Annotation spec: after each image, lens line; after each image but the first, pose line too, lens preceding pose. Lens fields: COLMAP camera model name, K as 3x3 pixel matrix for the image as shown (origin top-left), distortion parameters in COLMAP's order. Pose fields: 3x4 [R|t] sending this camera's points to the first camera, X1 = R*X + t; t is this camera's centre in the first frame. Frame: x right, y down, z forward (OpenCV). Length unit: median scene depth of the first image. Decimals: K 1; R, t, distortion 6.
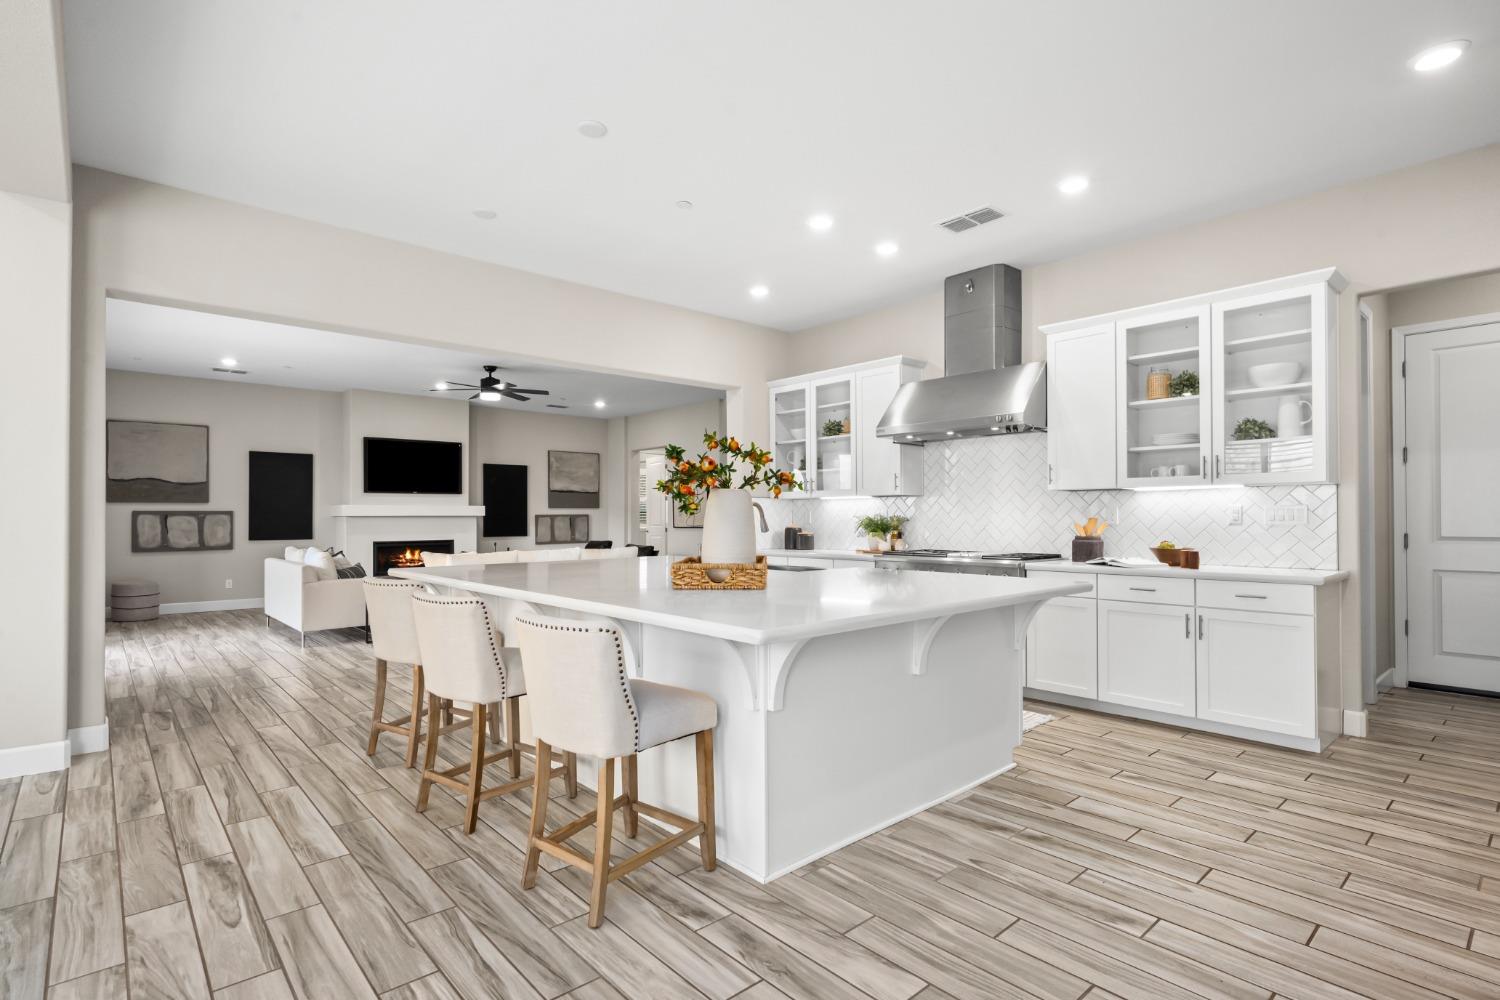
lens RADIAL K [[752.9, 0, 734.4], [0, 752.9, 512.7], [0, 0, 1]] dist [0.004710, 0.001318]
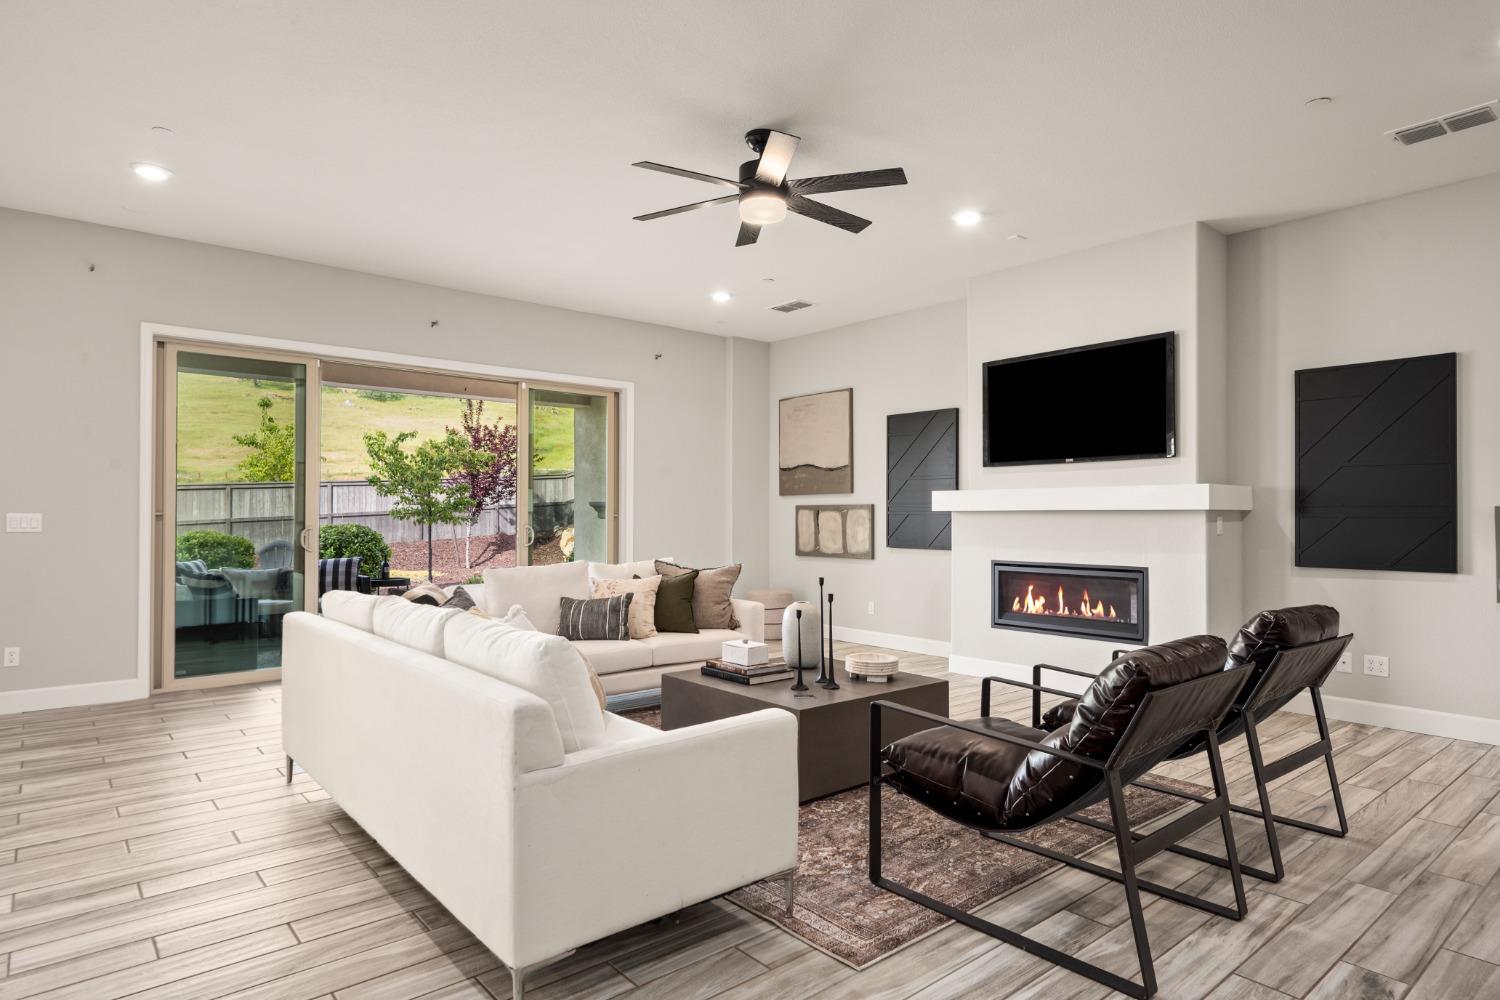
lens RADIAL K [[835.0, 0, 728.9], [0, 835.0, 506.6], [0, 0, 1]] dist [0.000091, 0.000270]
pose [[-0.003166, -0.009187, -0.999953, 0.154562], [0.003957, 0.999950, -0.009200, 0.009451], [0.999987, -0.003986, -0.003130, 1.307115]]
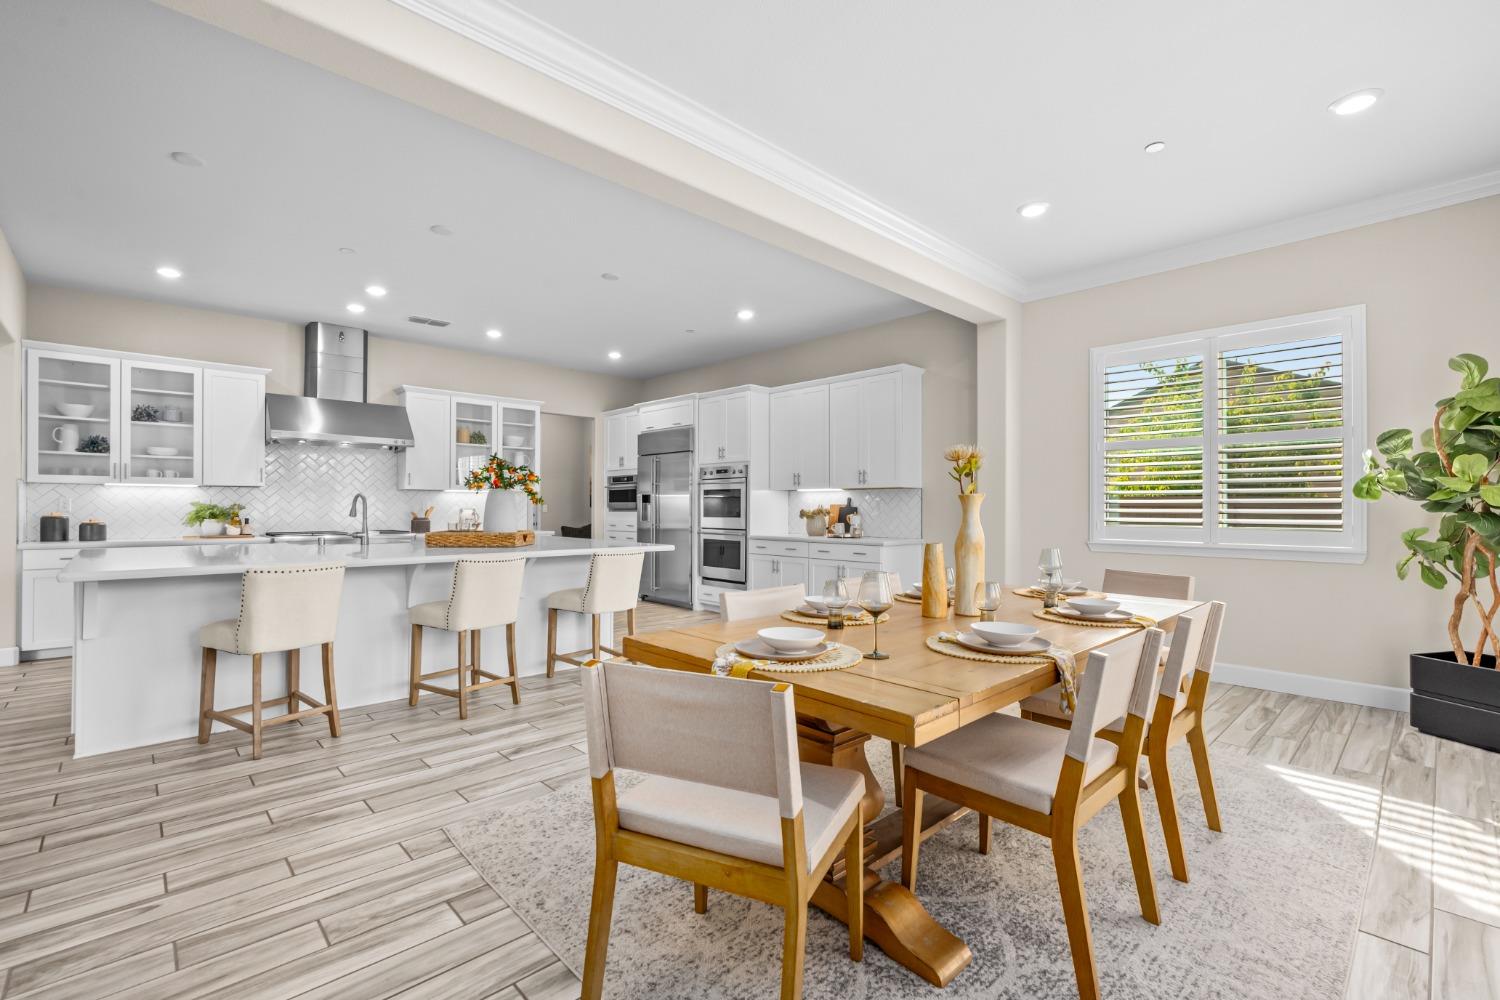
lens RADIAL K [[664.0, 0, 766.3], [0, 664.0, 505.2], [0, 0, 1]] dist [-0.019449, 0.000262]
pose [[-0.062196, 0.000343, 0.998064, -0.751933], [-0.009188, 0.999957, -0.000917, -0.000100], [-0.998022, -0.009227, -0.062190, 0.235869]]
